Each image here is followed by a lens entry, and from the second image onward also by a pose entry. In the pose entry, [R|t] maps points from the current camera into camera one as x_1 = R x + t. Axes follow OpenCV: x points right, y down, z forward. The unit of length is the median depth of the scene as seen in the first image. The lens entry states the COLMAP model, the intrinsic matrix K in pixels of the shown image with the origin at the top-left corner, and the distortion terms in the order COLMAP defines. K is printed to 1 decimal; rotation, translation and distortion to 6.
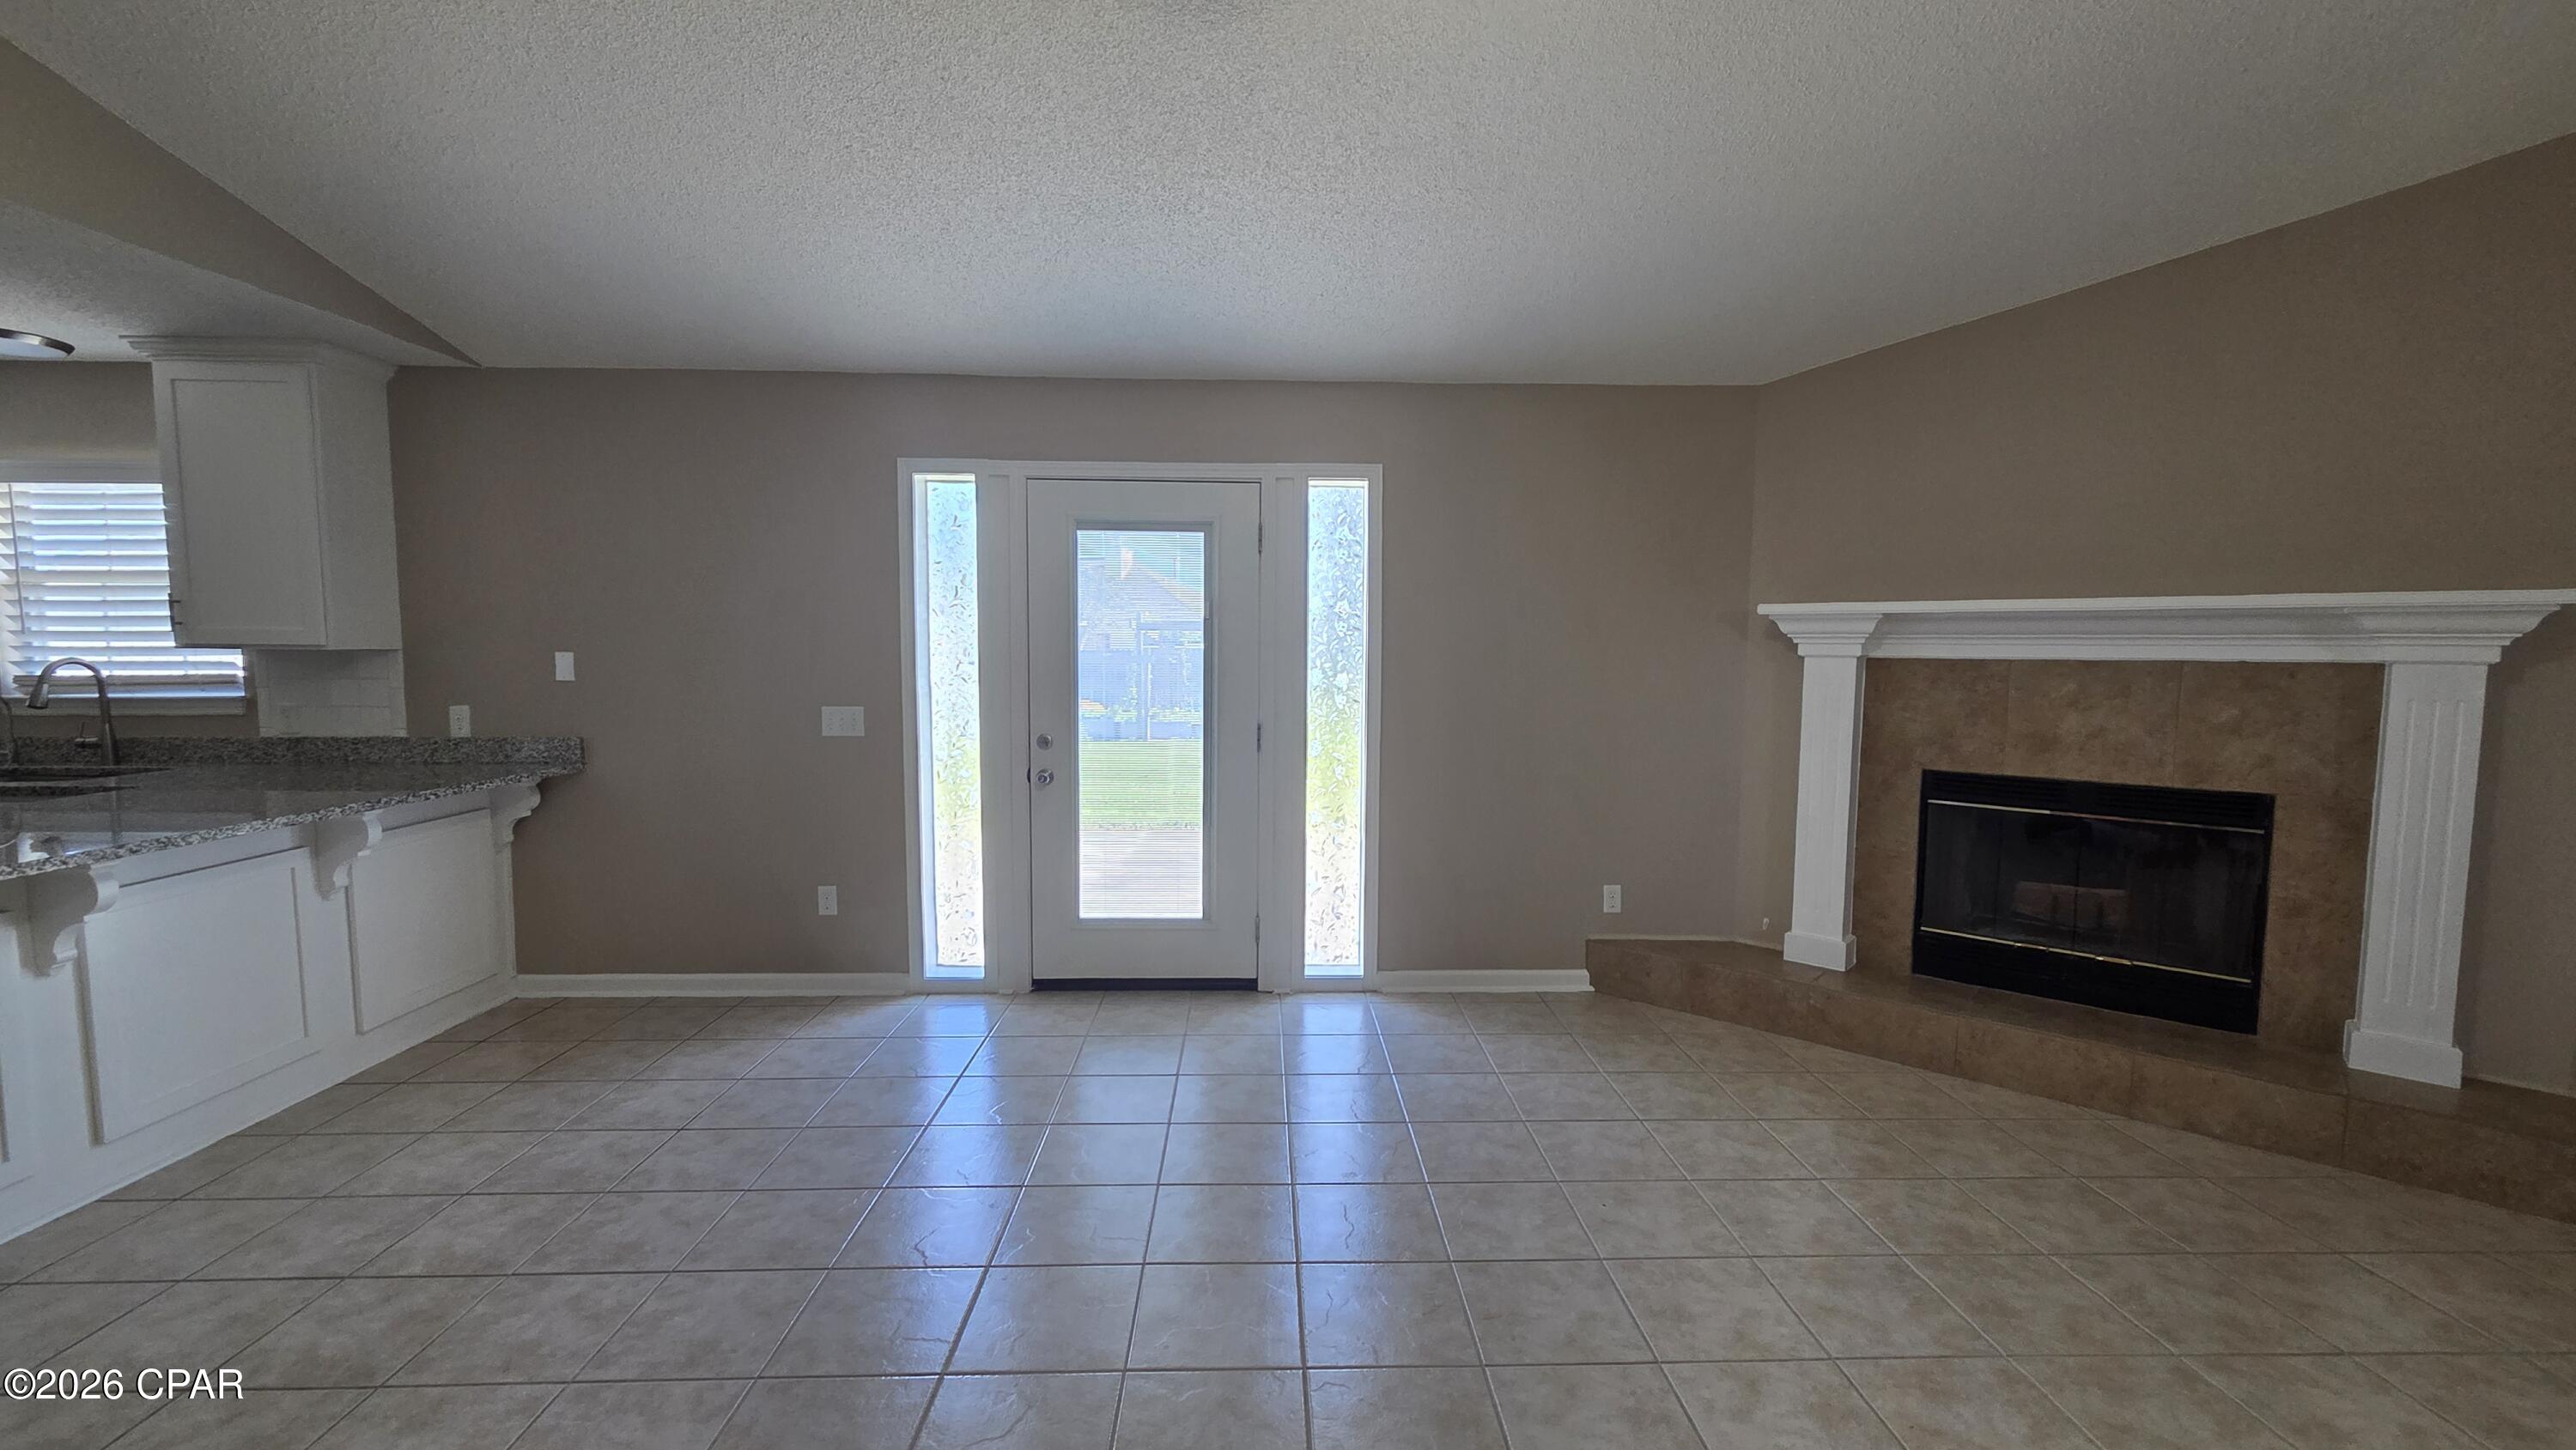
lens RADIAL K [[1048.5, 0, 1291.5], [0, 1048.5, 735.5], [0, 0, 1]] dist [0.006470, -0.001979]
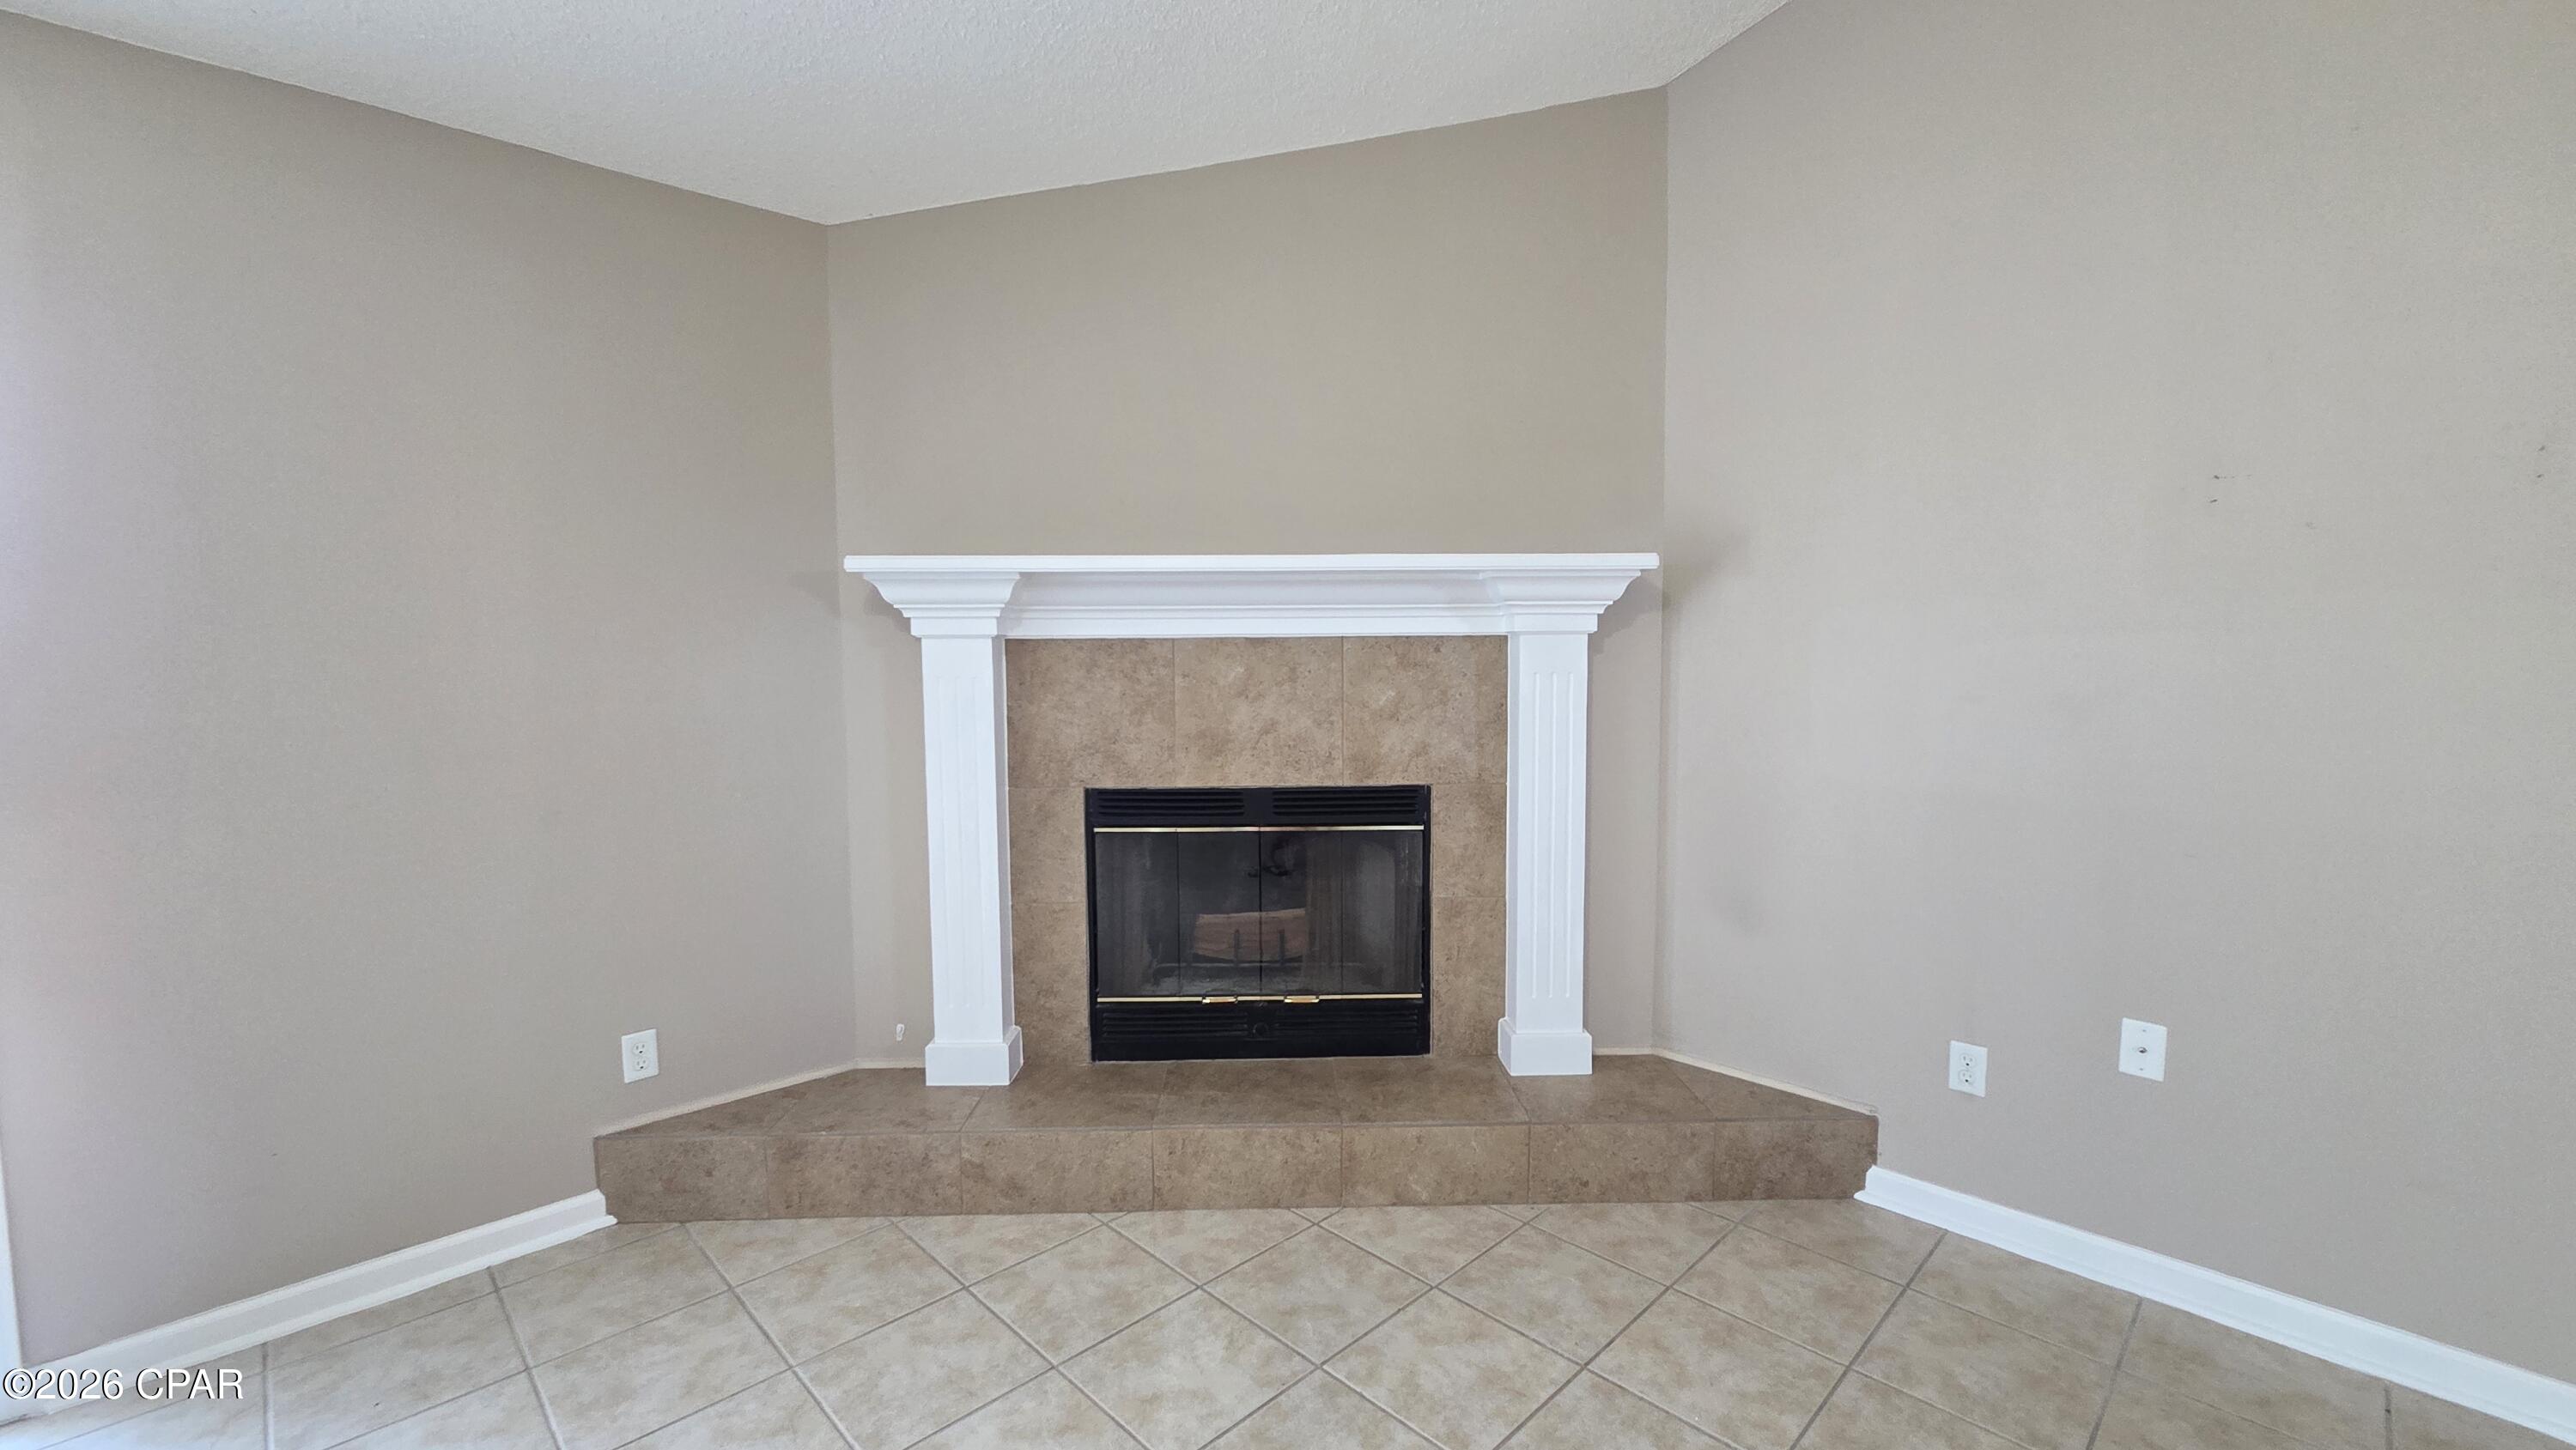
lens RADIAL K [[1048.5, 0, 1288.4], [0, 1048.5, 729.6], [0, 0, 1]] dist [0.006470, -0.001979]
pose [[0.736412, -0.061722, 0.673712, 0.224551], [0.069158, 0.997481, 0.015789, -0.011397], [-0.672989, 0.034966, 0.738826, 0.378931]]
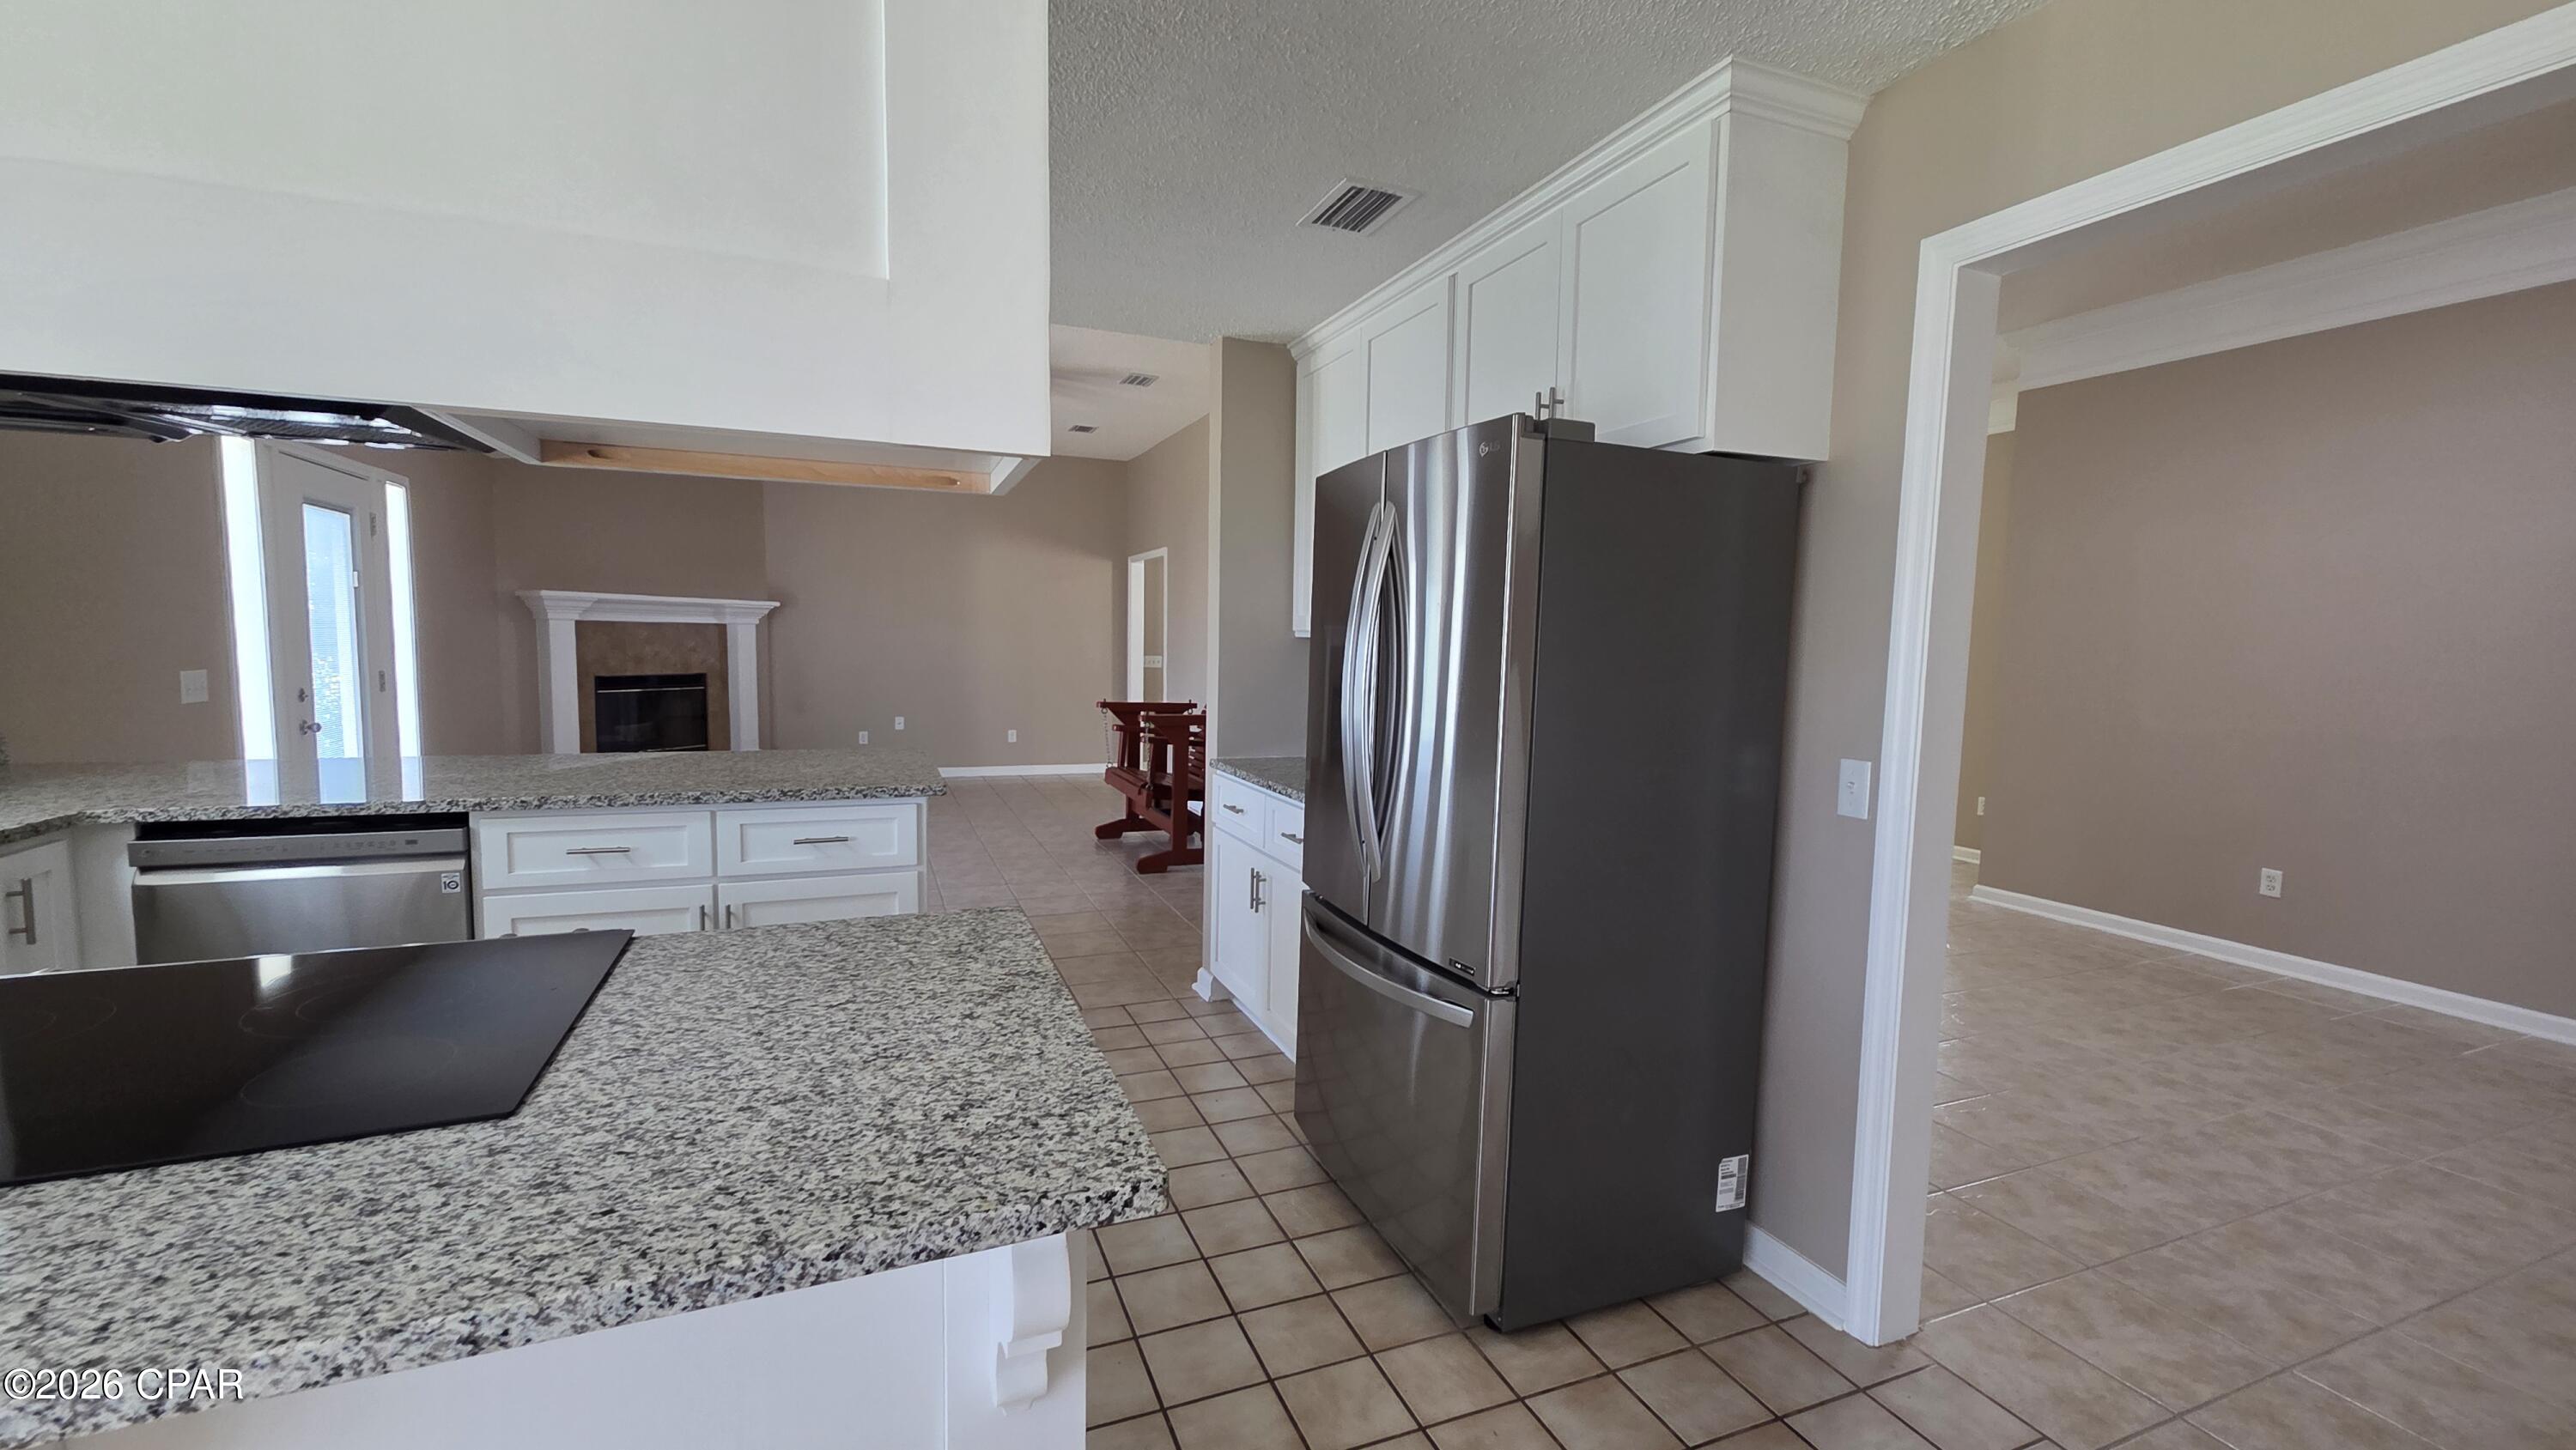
lens RADIAL K [[1048.5, 0, 1281.3], [0, 1048.5, 725.6], [0, 0, 1]] dist [0.006470, -0.001979]
pose [[-0.343727, -0.087027, 0.935028, -1.859957], [0.060674, 0.991558, 0.114593, -0.025985], [-0.937107, 0.096121, -0.335545, 0.478017]]
